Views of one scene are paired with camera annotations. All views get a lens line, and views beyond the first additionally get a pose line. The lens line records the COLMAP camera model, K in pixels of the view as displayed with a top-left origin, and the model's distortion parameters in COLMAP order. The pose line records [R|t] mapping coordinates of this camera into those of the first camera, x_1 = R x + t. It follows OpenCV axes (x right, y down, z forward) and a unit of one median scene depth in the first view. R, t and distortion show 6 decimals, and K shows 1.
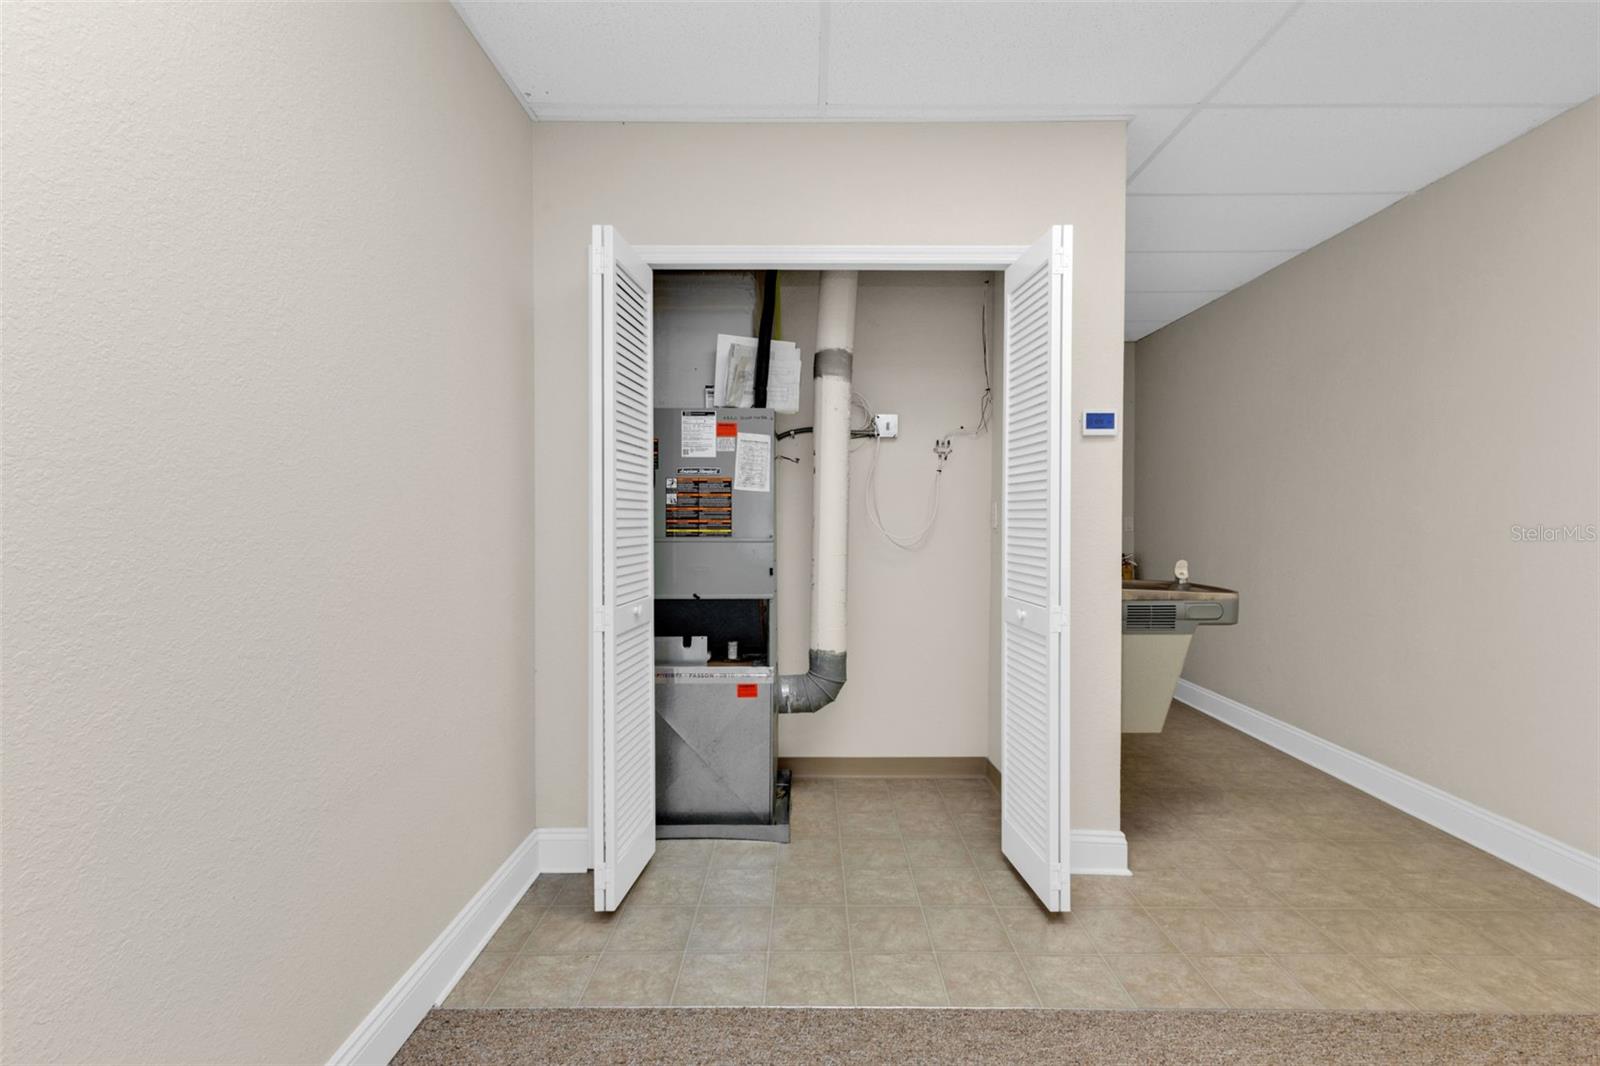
lens RADIAL K [[687.7, 0, 801.3], [0, 687.7, 529.0], [0, 0, 1]] dist [0.008441, -0.000960]
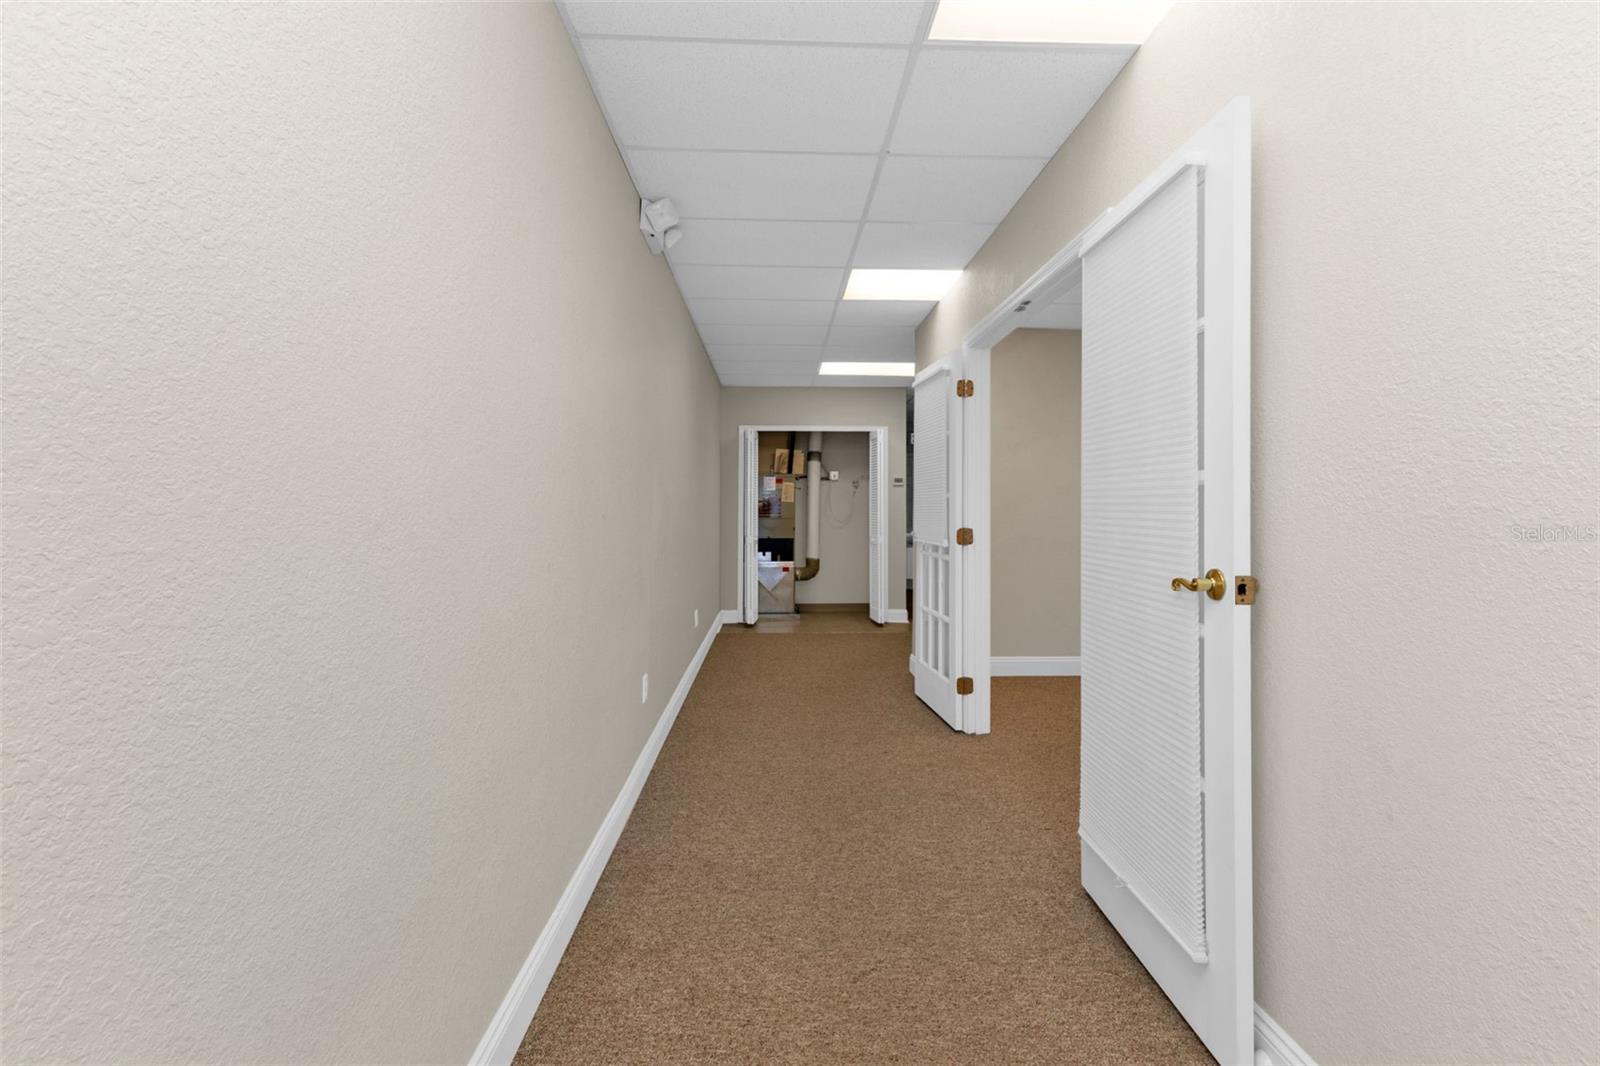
lens RADIAL K [[687.7, 0, 801.3], [0, 687.7, 529.0], [0, 0, 1]] dist [0.008441, -0.000960]
pose [[0.999567, -0.009559, 0.027816, -0.093766], [0.008227, 0.998832, 0.047609, -0.075615], [-0.028239, -0.047359, 0.998479, -1.944778]]
